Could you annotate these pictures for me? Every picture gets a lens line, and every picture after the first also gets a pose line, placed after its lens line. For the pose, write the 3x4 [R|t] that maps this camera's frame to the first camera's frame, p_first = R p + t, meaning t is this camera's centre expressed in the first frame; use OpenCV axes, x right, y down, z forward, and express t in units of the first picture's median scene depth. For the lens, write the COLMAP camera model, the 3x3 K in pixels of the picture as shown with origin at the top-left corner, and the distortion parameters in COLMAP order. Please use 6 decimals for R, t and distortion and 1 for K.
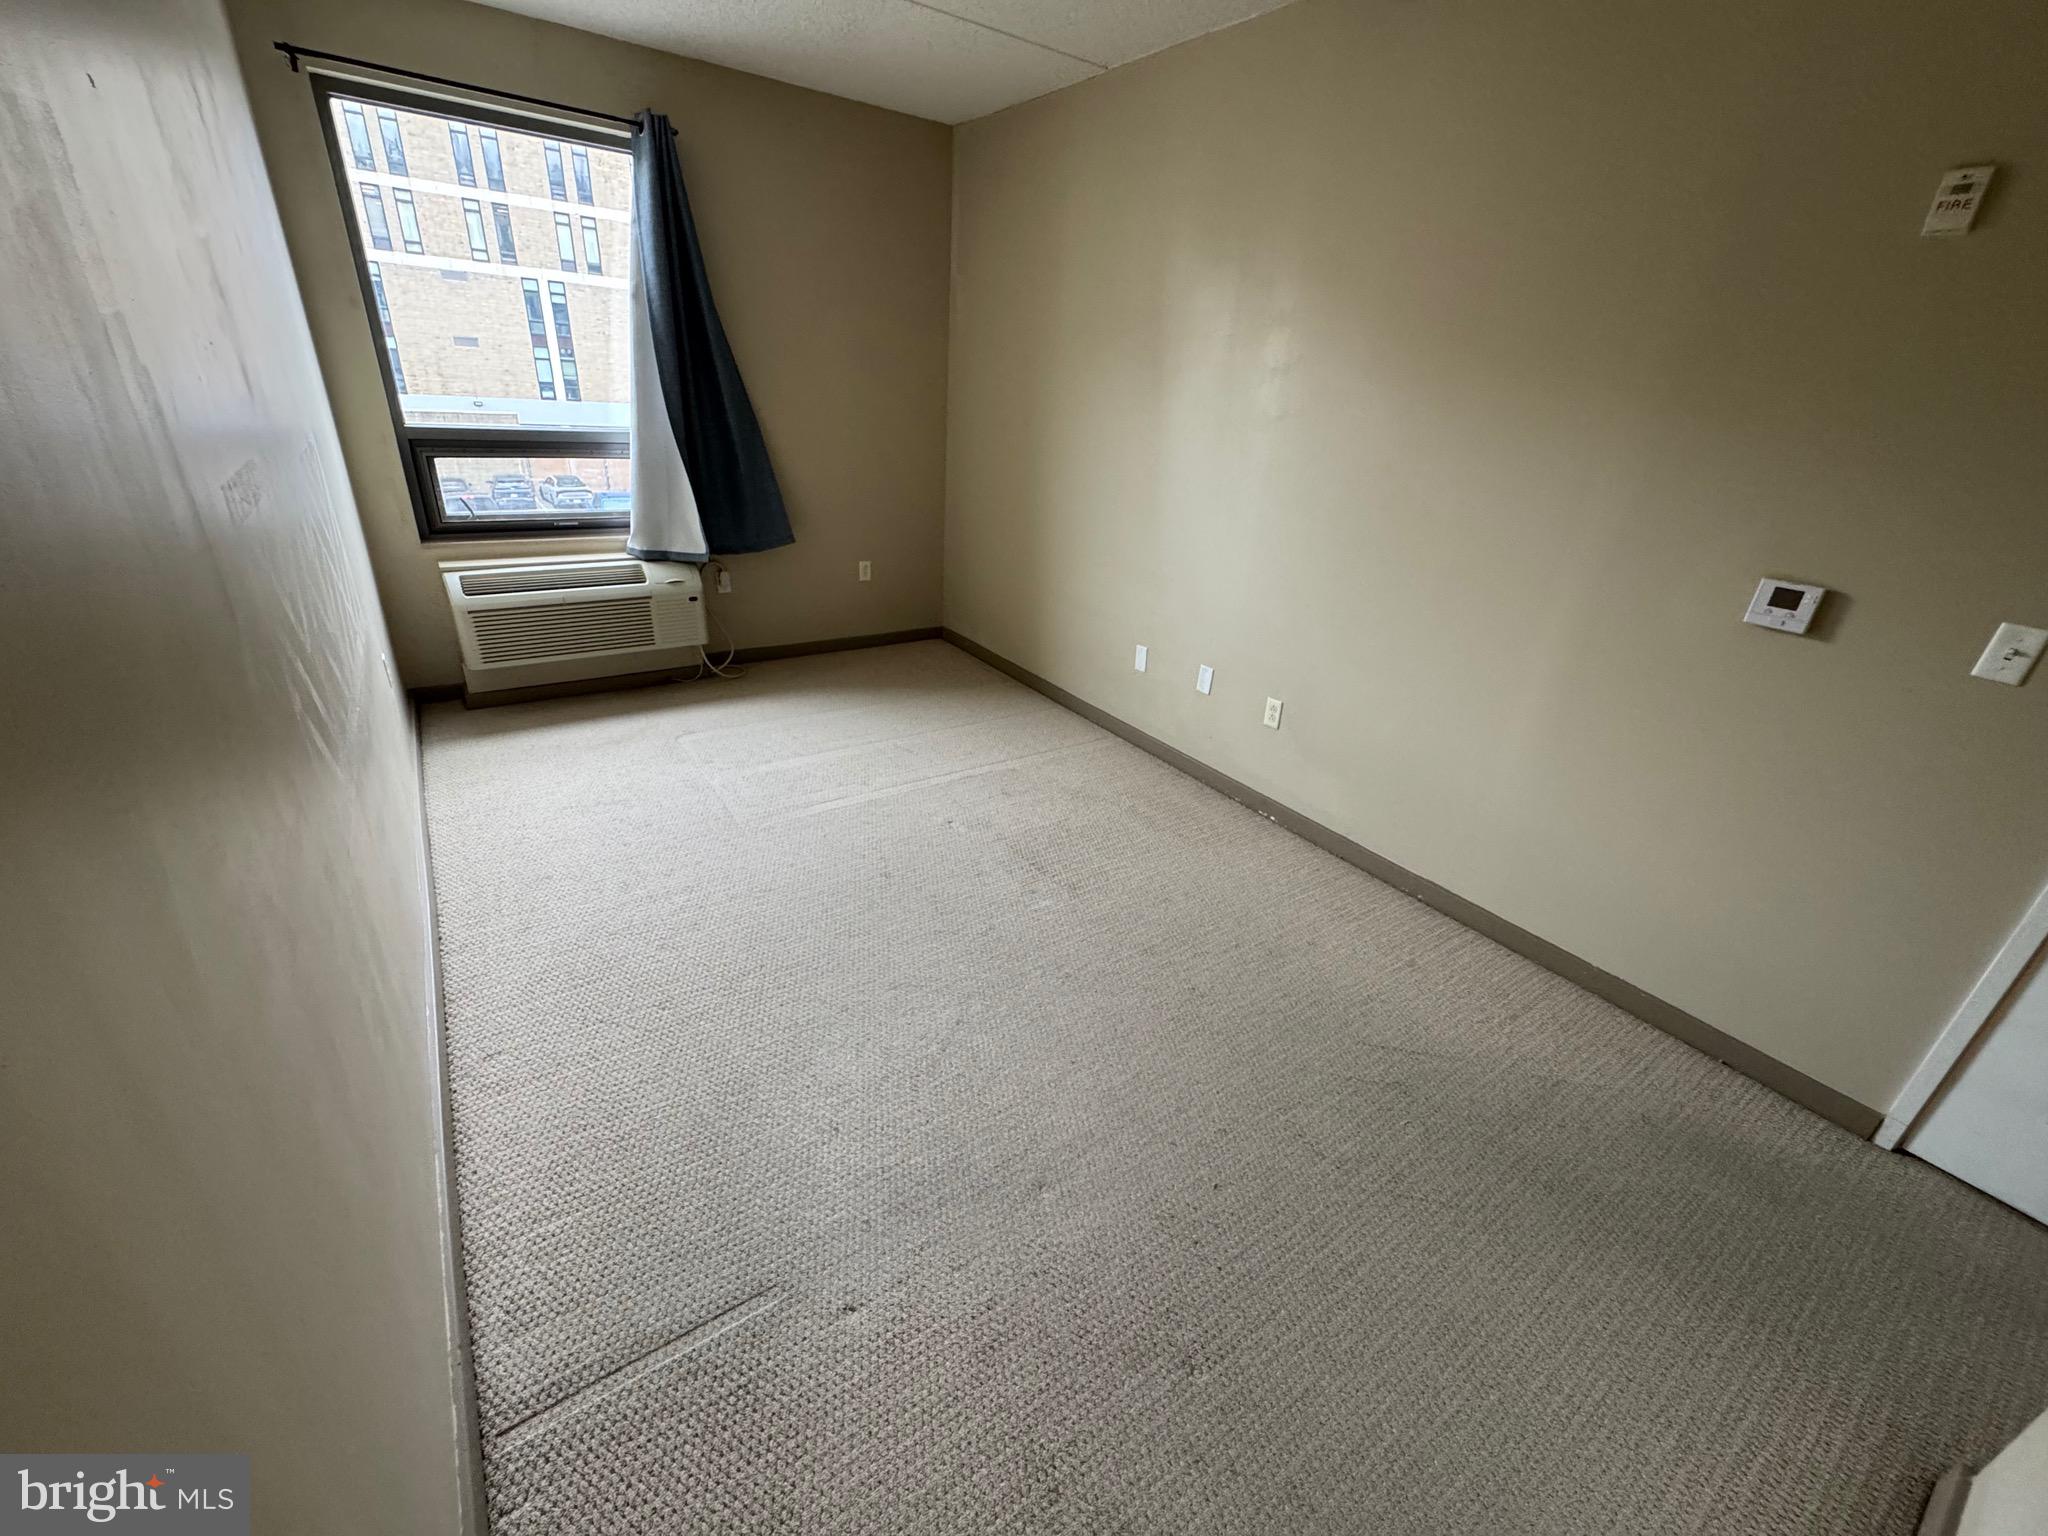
lens RADIAL K [[818.3, 0, 1023.7], [0, 818.3, 770.7], [0, 0, 1]] dist [-0.001668, -0.000002]
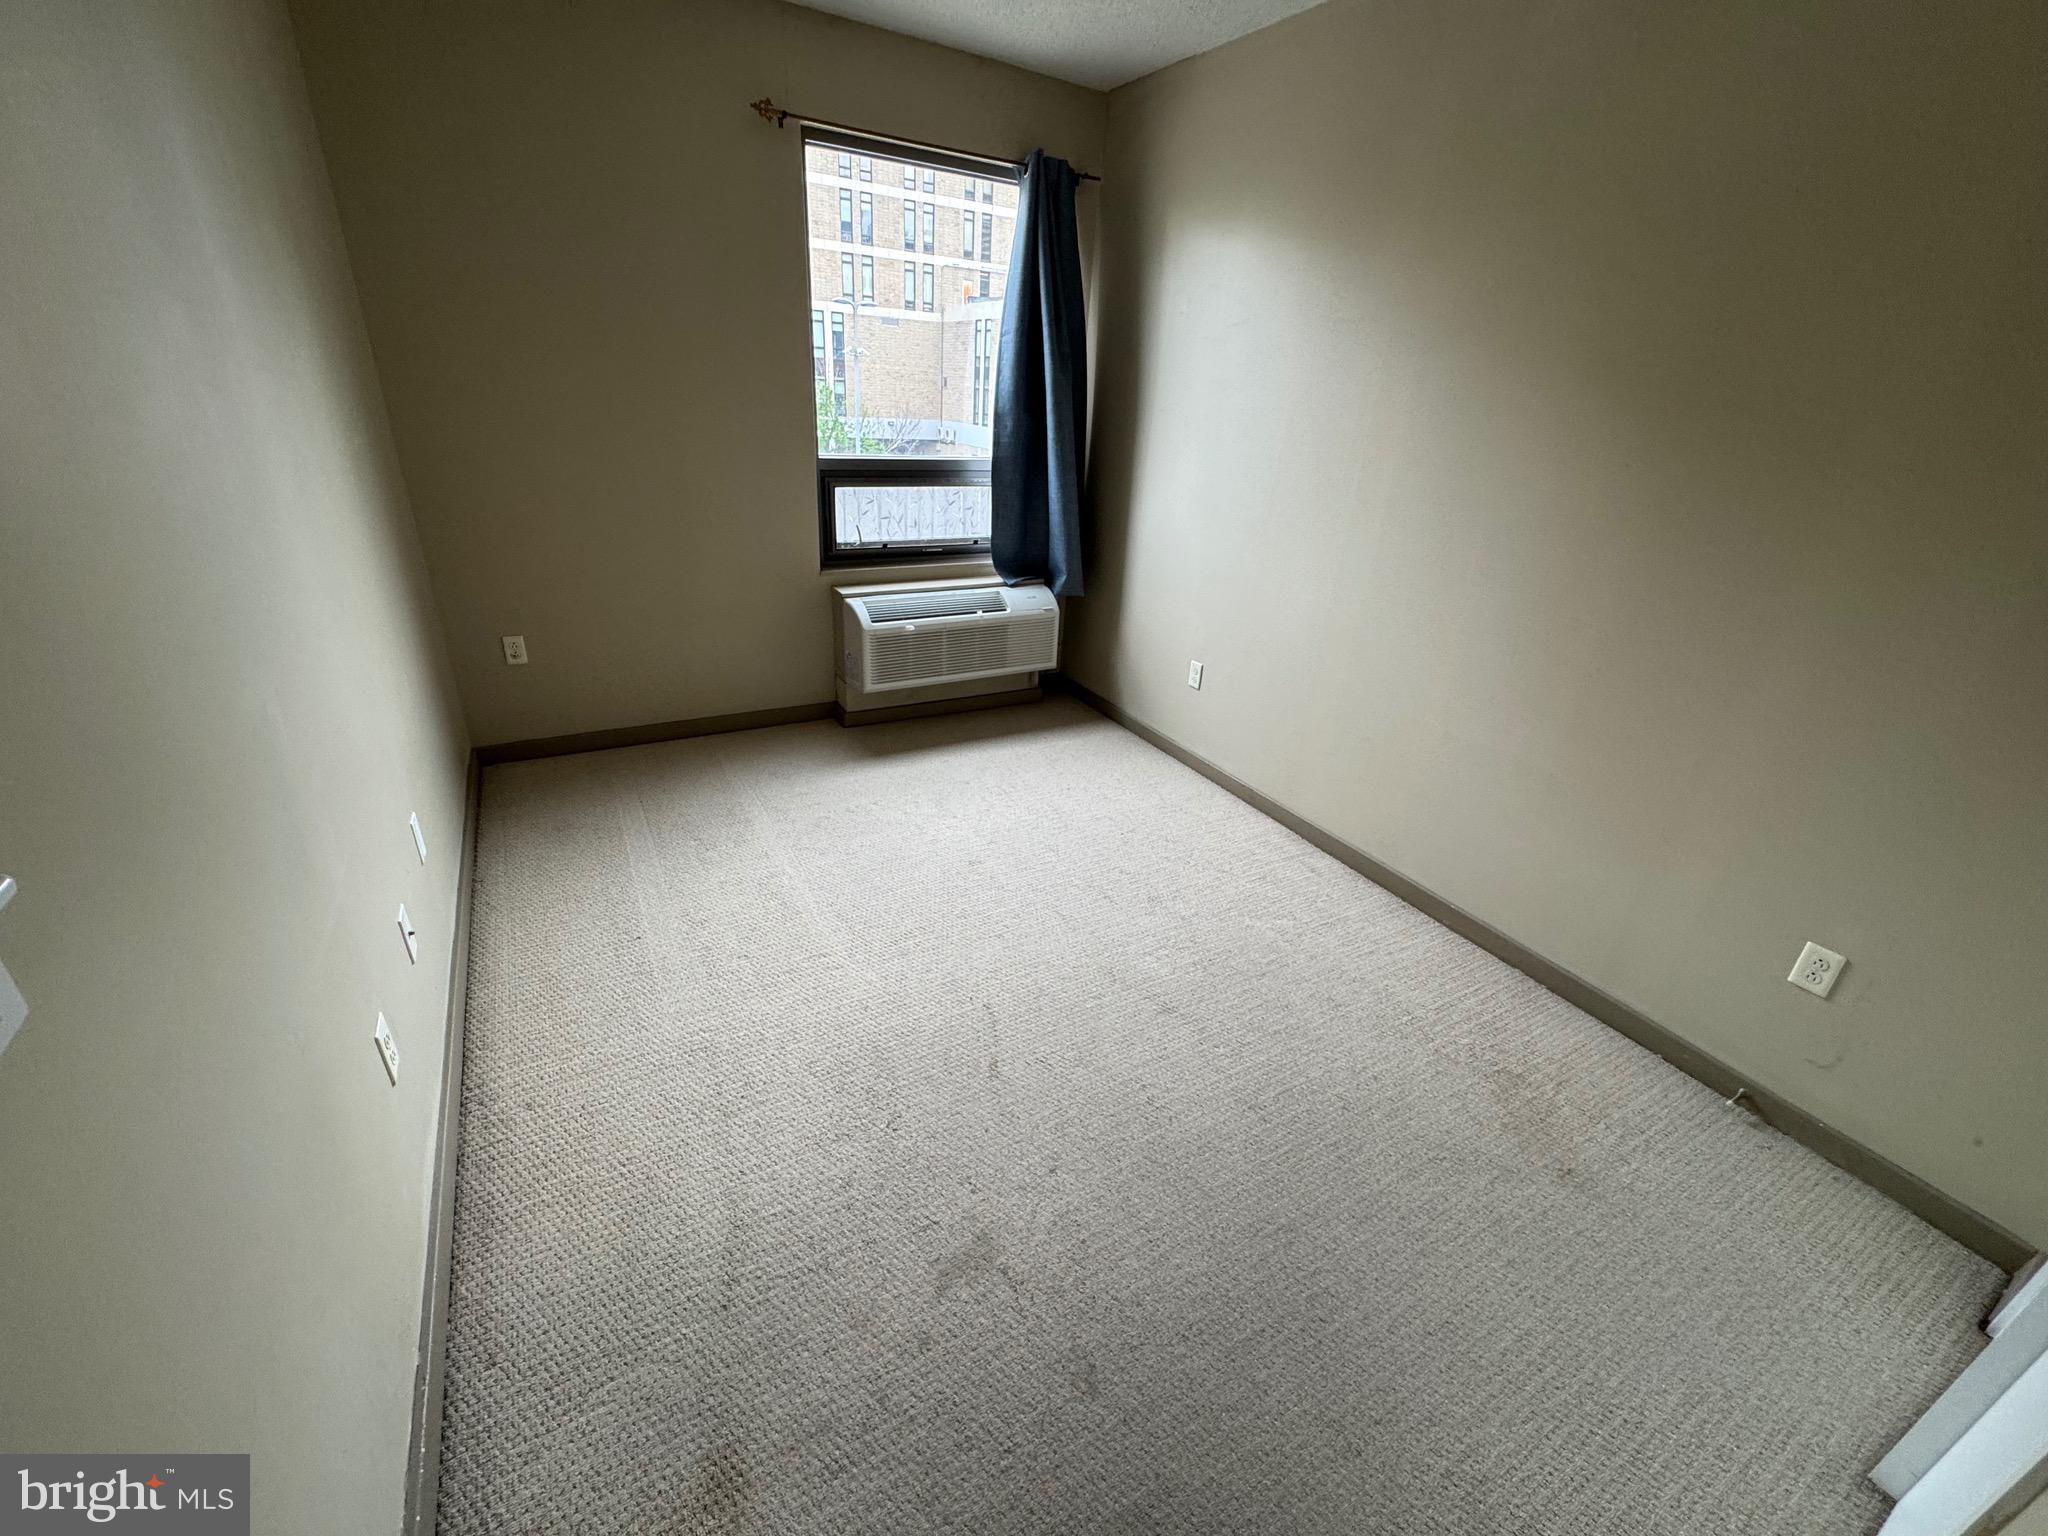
lens RADIAL K [[818.3, 0, 1023.7], [0, 818.3, 770.7], [0, 0, 1]] dist [-0.001668, -0.000002]
pose [[0.996088, 0.028793, -0.083542, -0.373172], [-0.029721, 0.999509, -0.009881, -0.018116], [0.083217, 0.012326, 0.996455, -0.014394]]
